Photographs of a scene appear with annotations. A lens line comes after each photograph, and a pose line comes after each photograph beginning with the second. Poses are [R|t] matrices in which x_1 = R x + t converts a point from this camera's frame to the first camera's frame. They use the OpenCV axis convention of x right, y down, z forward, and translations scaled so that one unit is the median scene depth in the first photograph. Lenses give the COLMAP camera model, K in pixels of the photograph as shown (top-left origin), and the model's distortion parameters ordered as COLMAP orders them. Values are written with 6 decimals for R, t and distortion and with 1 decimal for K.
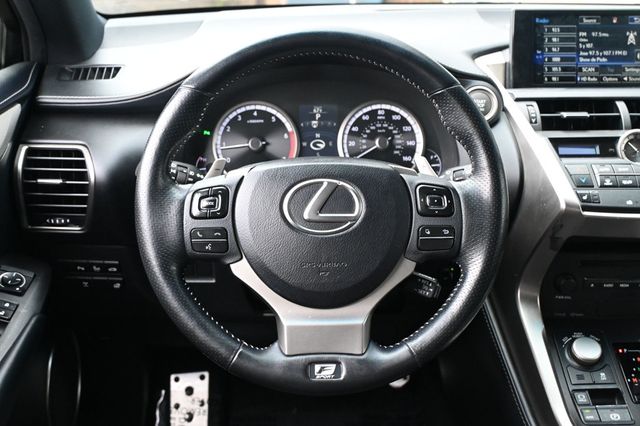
lens RADIAL K [[750.3, 0, 319.7], [0, 750.3, 214.2], [0, 0, 1]] dist [0.000454, 0.000000]
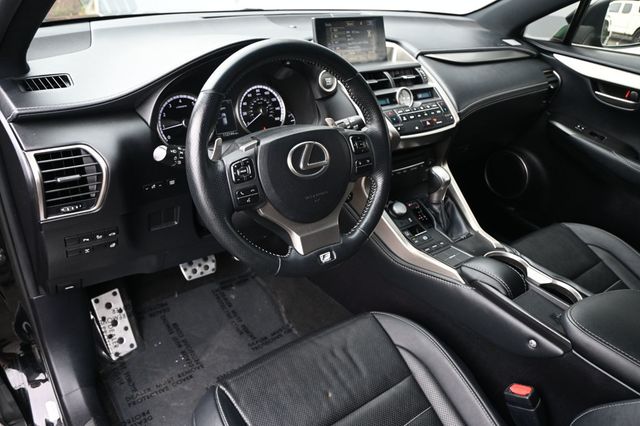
lens RADIAL K [[469.5, 0, 321.3], [0, 469.5, 209.4], [0, 0, 1]] dist [0.000020, 0.000788]
pose [[0.817272, -0.235624, 0.525878, -0.375642], [0.148925, 0.967944, 0.202250, -0.075801], [-0.556676, -0.086977, 0.826164, 0.112051]]
